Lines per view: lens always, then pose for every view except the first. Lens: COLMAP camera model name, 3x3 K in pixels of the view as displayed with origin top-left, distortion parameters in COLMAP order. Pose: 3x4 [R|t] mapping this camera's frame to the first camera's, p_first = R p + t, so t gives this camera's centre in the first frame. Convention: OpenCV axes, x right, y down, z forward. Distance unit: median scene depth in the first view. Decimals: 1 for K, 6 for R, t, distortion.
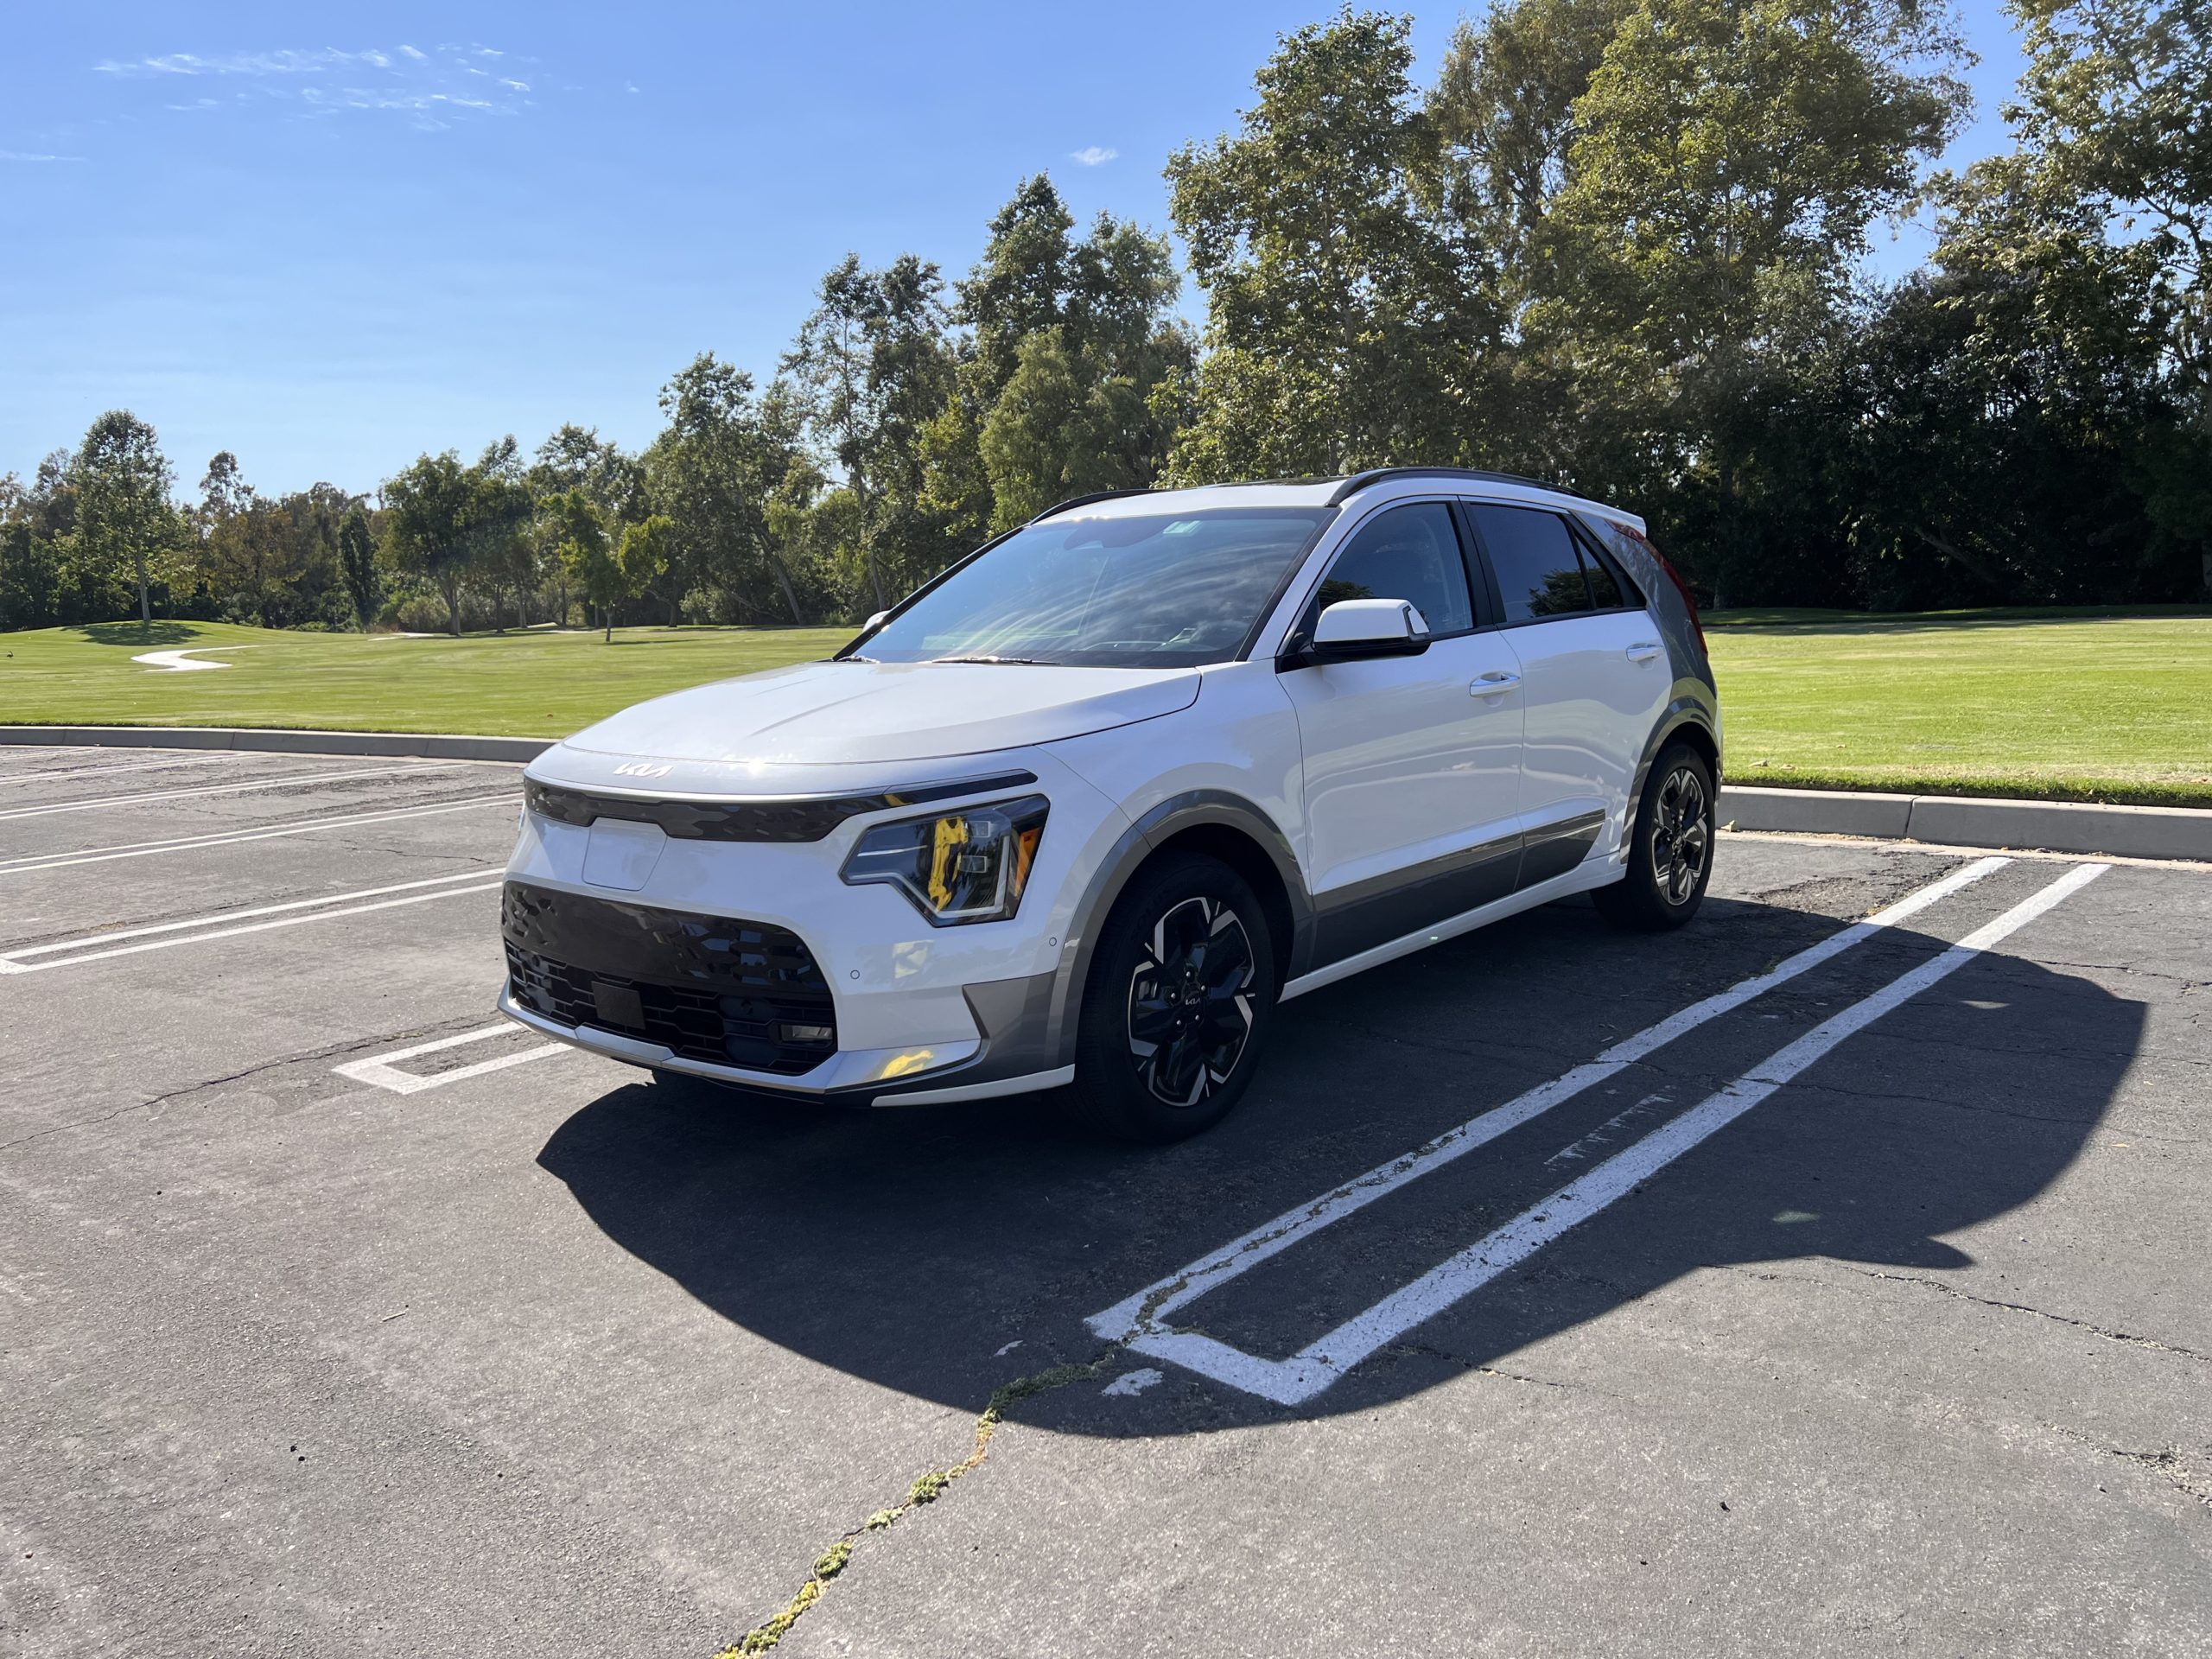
lens RADIAL K [[1657.3, 0, 1099.1], [0, 1657.3, 839.8], [0, 0, 1]] dist [0.050331, -0.056493]
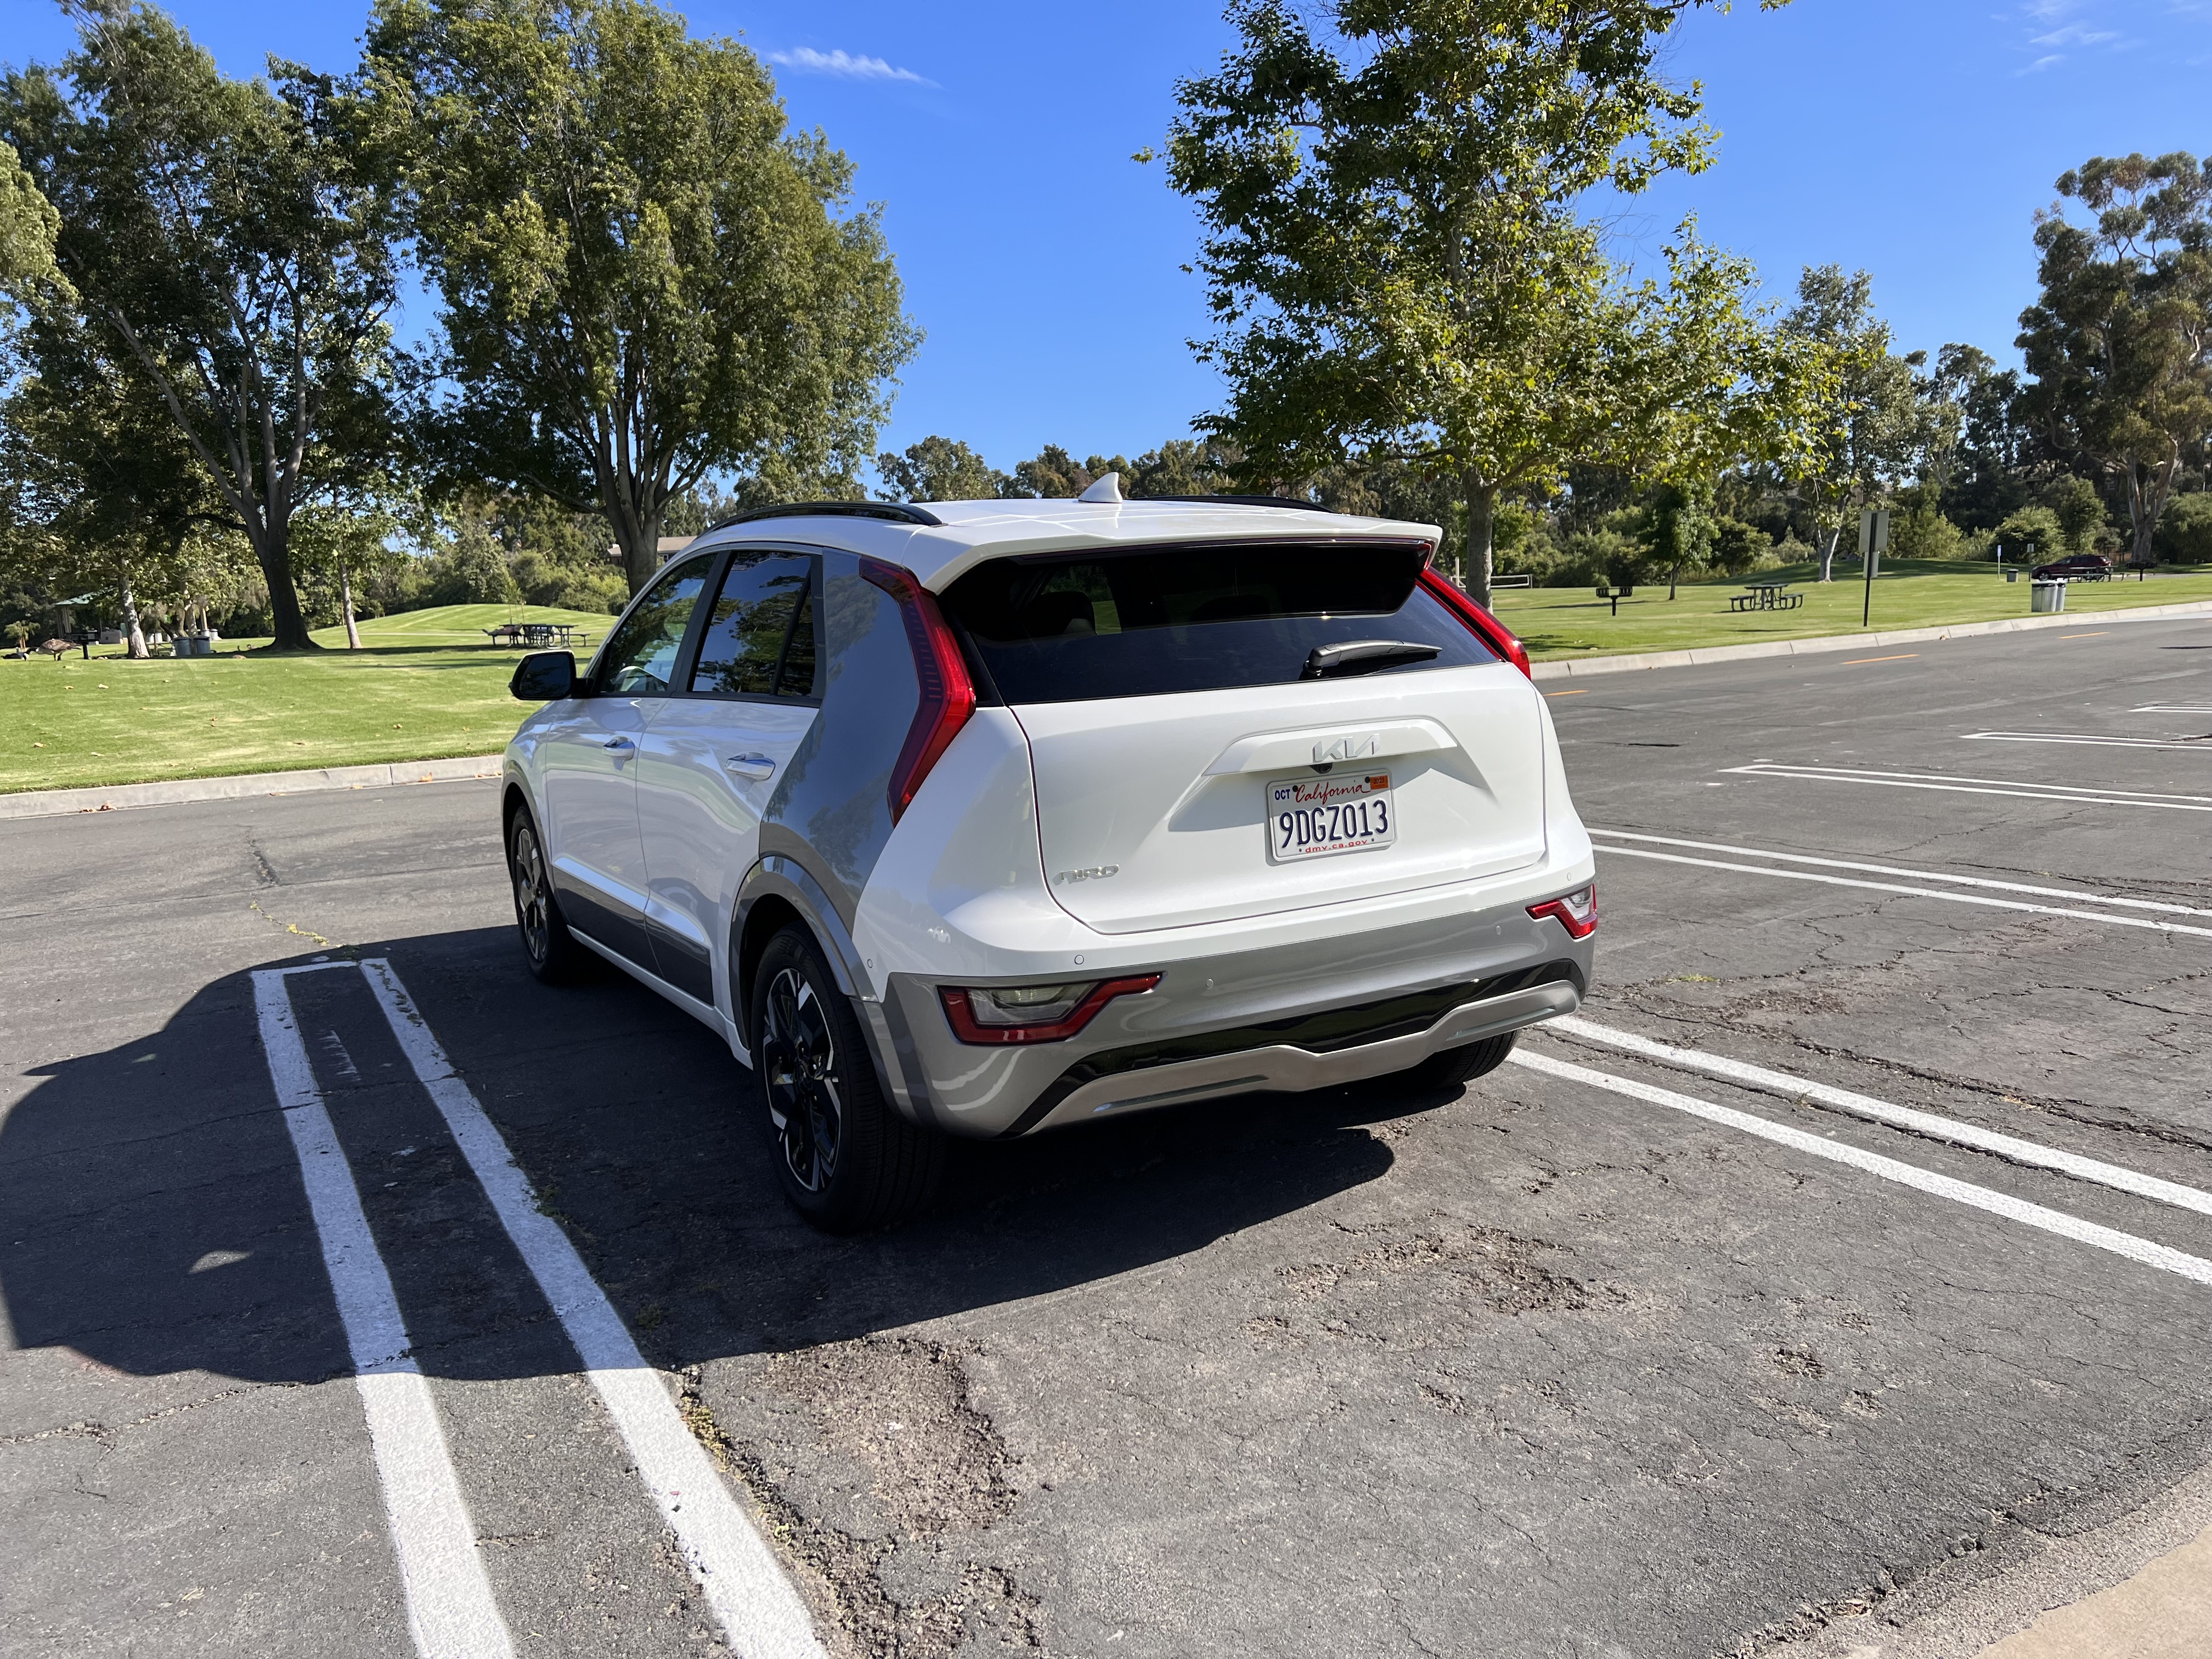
lens RADIAL K [[1660.4, 0, 1102.0], [0, 1660.4, 839.8], [0, 0, 1]] dist [0.054280, -0.061107]
pose [[-0.329226, 0.191842, -0.924558, 0.087075], [-0.089939, 0.968321, 0.232949, -0.024260], [0.939958, 0.159847, -0.301542, 0.128582]]
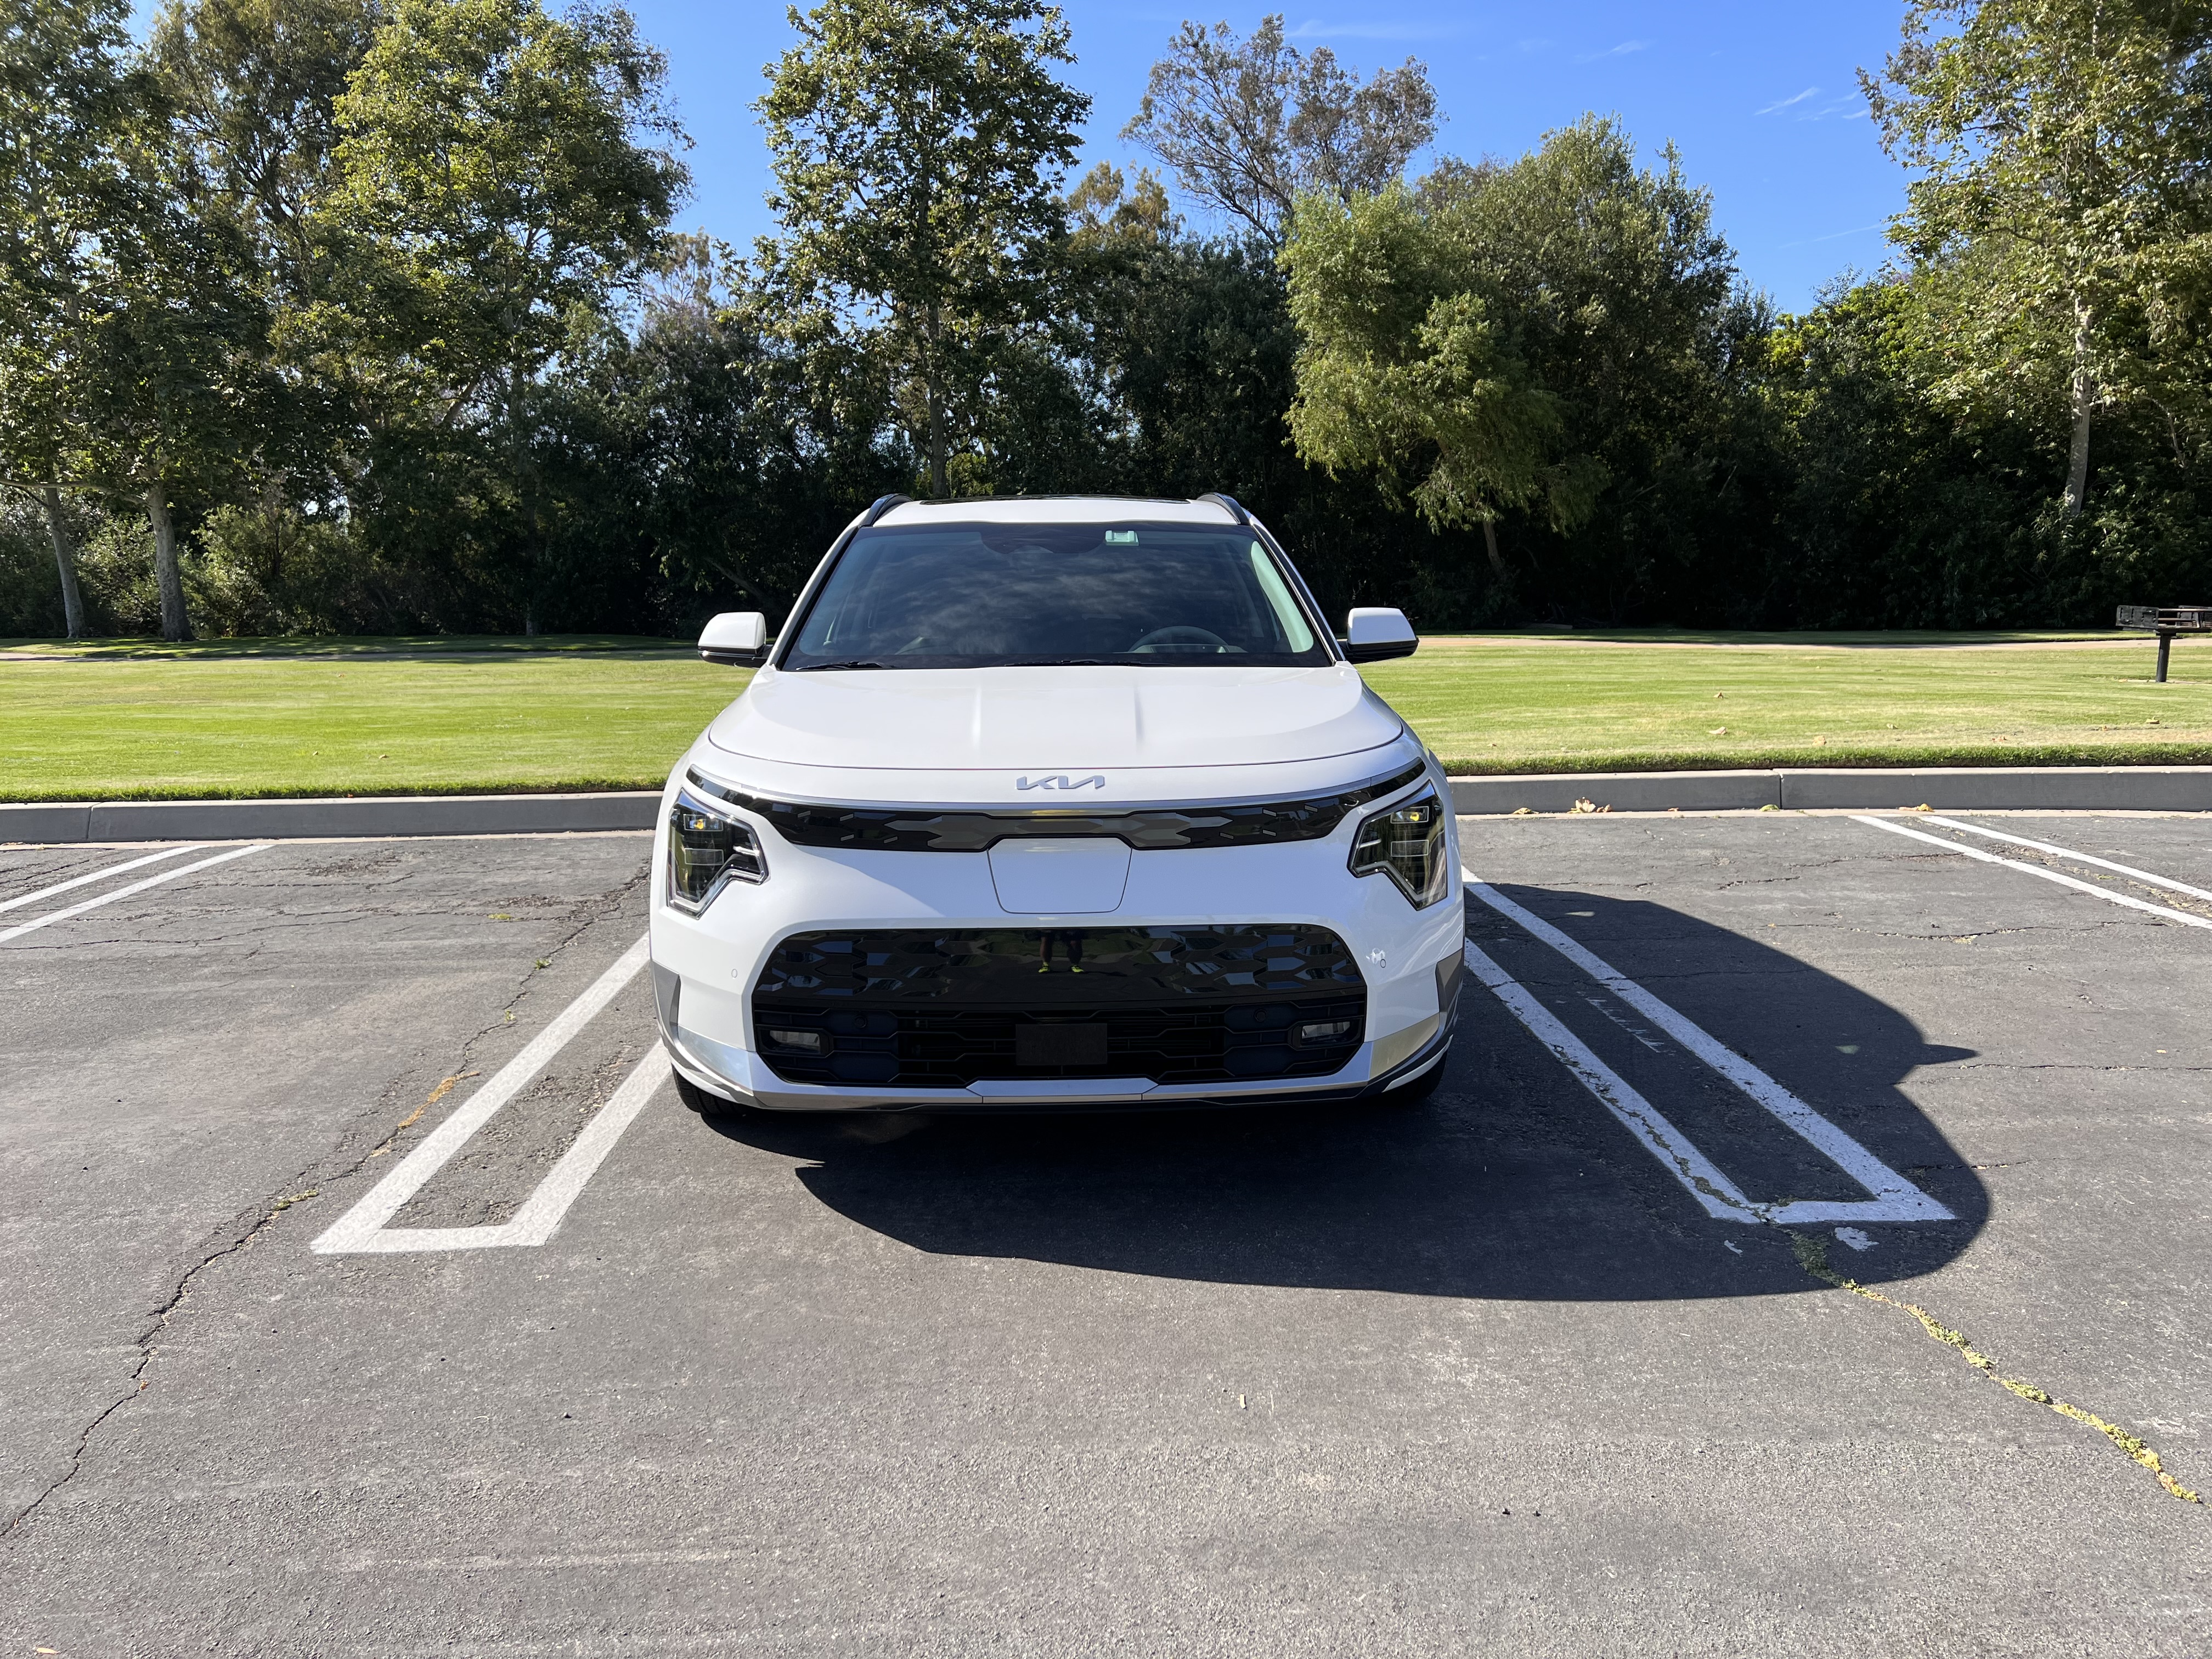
lens RADIAL K [[1652.7, 0, 1101.4], [0, 1652.7, 836.7], [0, 0, 1]] dist [0.057251, -0.064939]
pose [[0.742027, -0.074004, 0.666273, -0.054055], [0.085722, 0.996203, 0.015181, -0.001532], [-0.664867, 0.045850, 0.745553, 0.020132]]
